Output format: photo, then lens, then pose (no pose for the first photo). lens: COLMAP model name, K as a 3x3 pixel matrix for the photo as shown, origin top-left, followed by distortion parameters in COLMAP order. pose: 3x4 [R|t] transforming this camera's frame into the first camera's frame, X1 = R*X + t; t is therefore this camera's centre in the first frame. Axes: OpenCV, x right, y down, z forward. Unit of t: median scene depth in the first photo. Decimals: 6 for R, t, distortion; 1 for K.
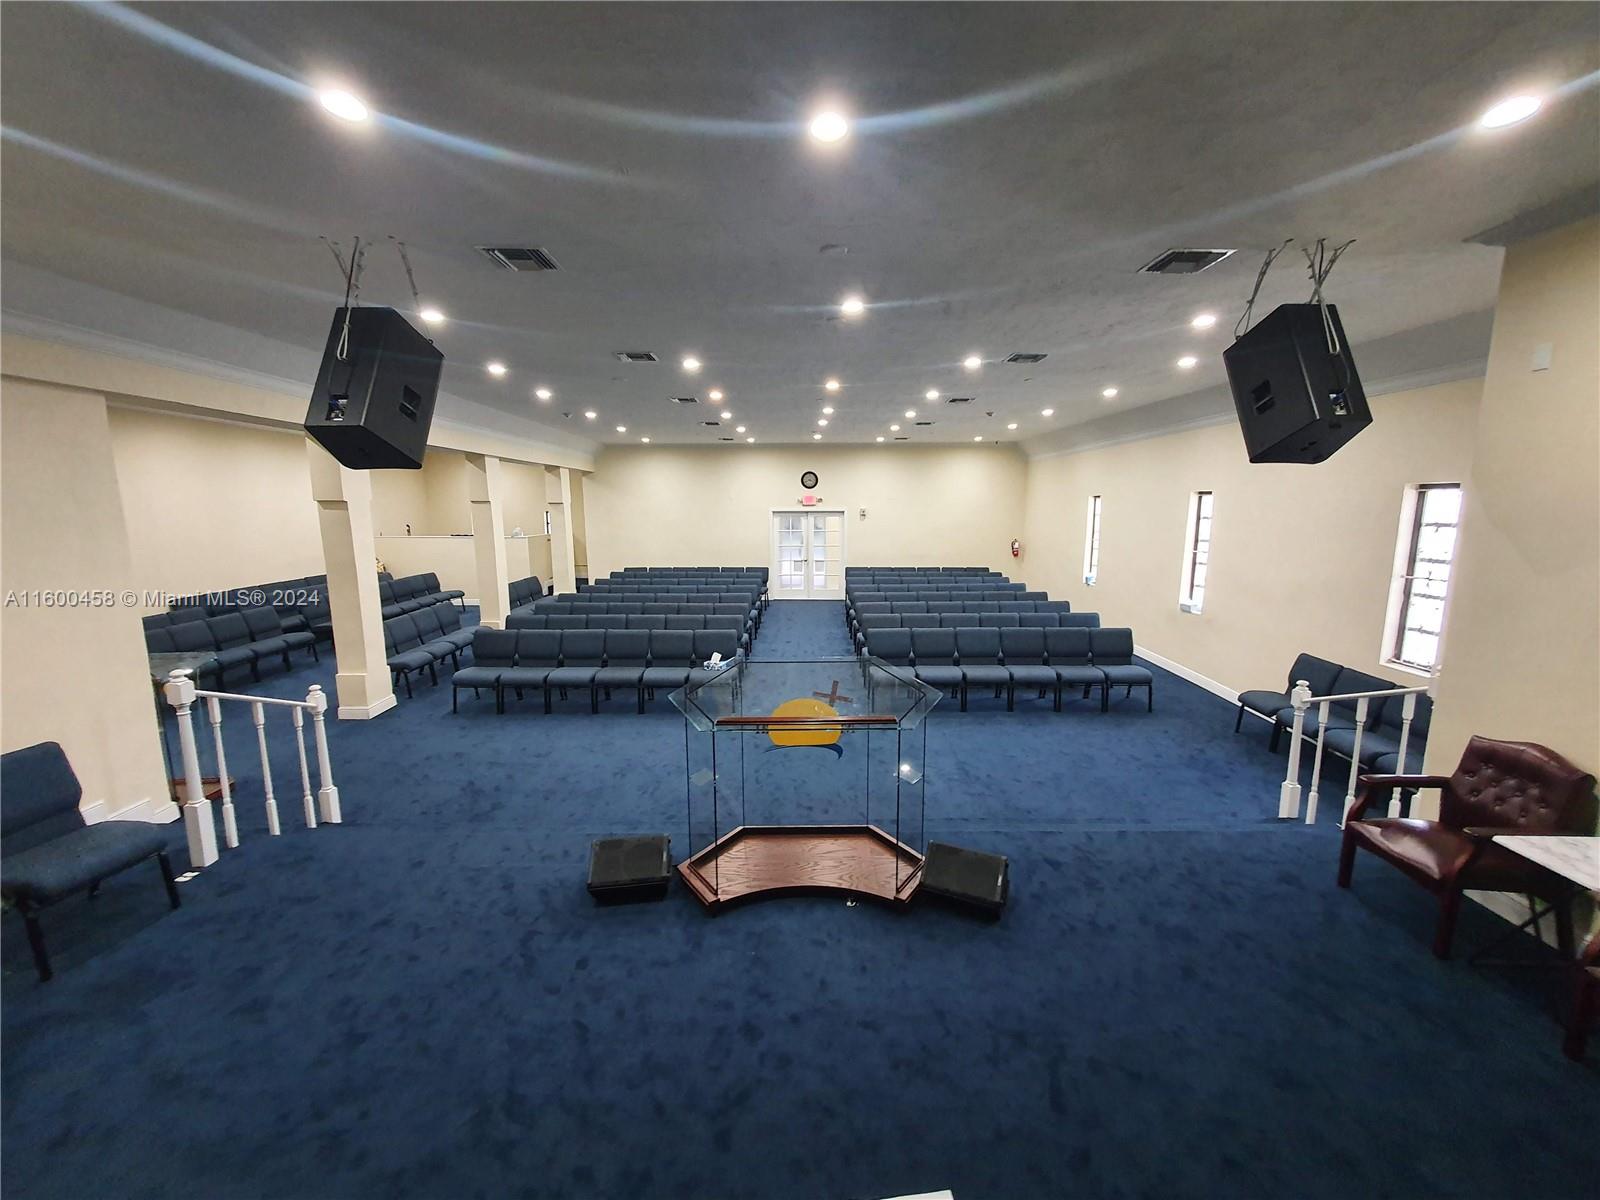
lens RADIAL K [[627.1, 0, 807.3], [0, 627.1, 602.6], [0, 0, 1]] dist [-0.000047, 0.000079]
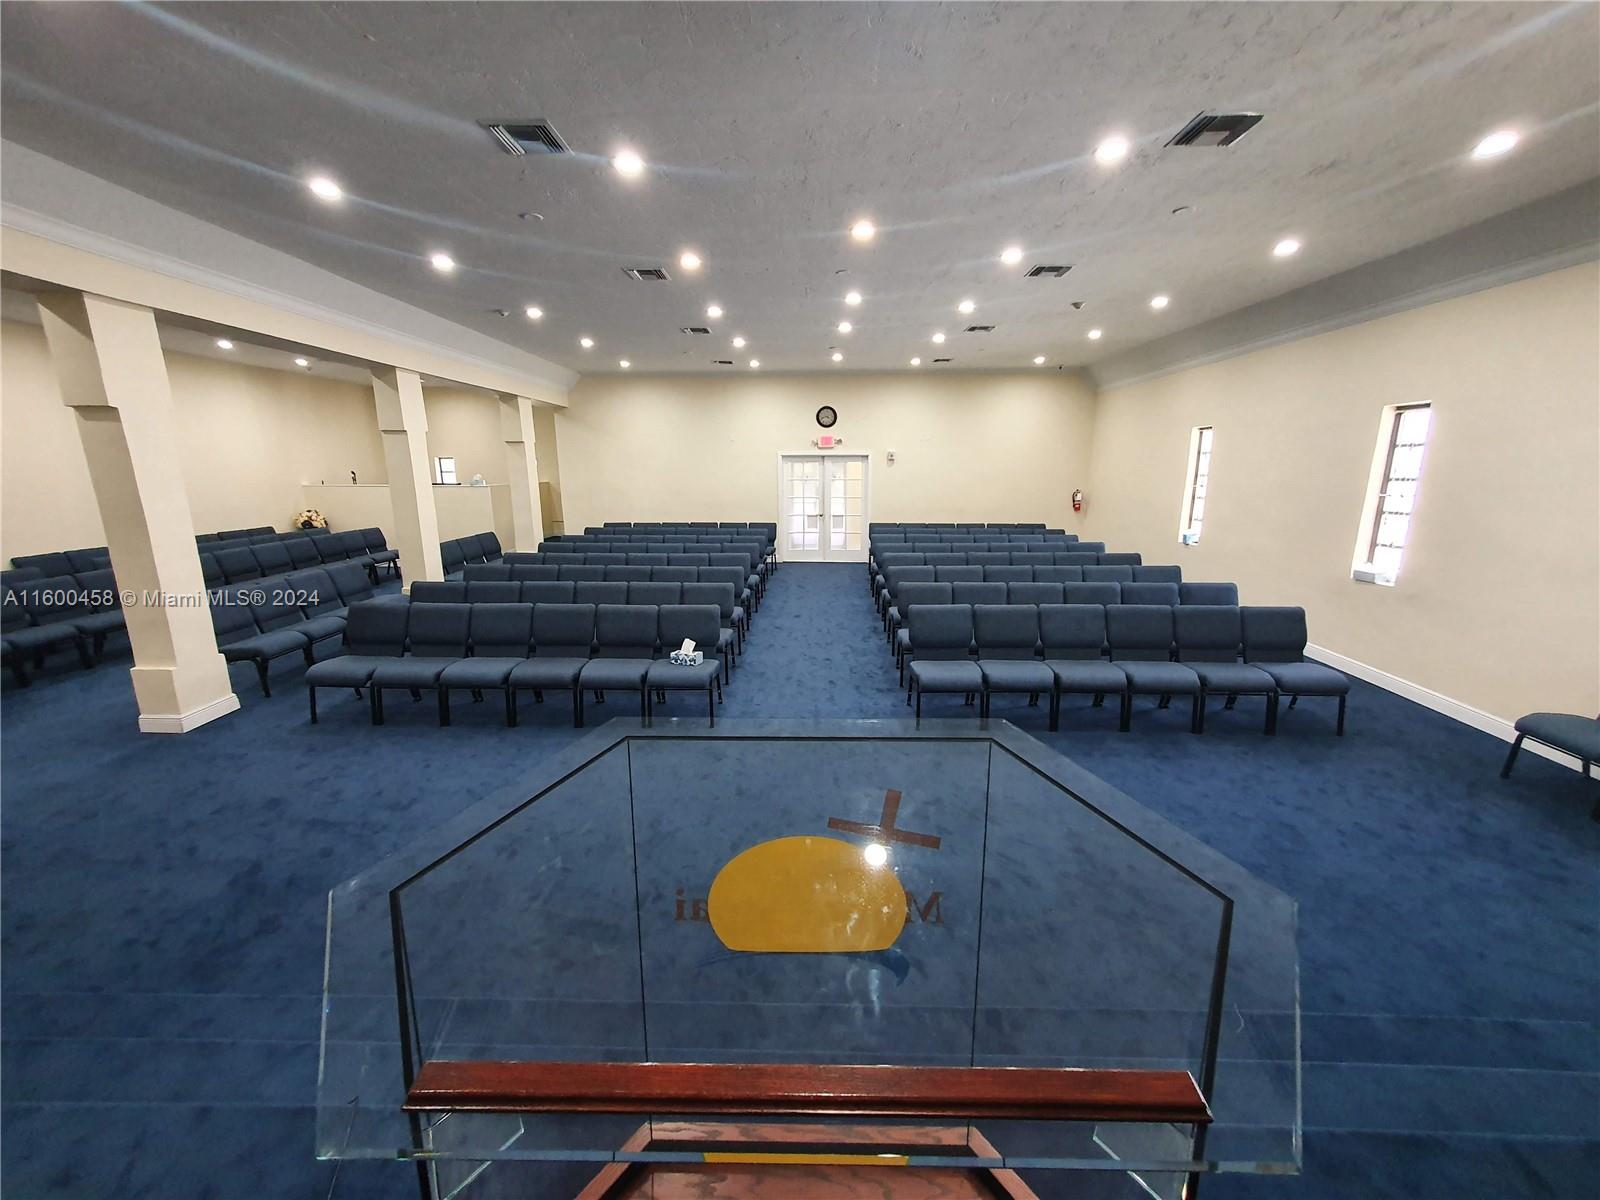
lens RADIAL K [[630.5, 0, 807.9], [0, 630.5, 599.9], [0, 0, 1]] dist [-0.001029, 0.001073]
pose [[0.999664, 0.006611, -0.025067, 0.002075], [-0.005213, 0.998450, 0.055417, -0.001497], [0.025394, -0.055268, 0.998149, 0.260352]]
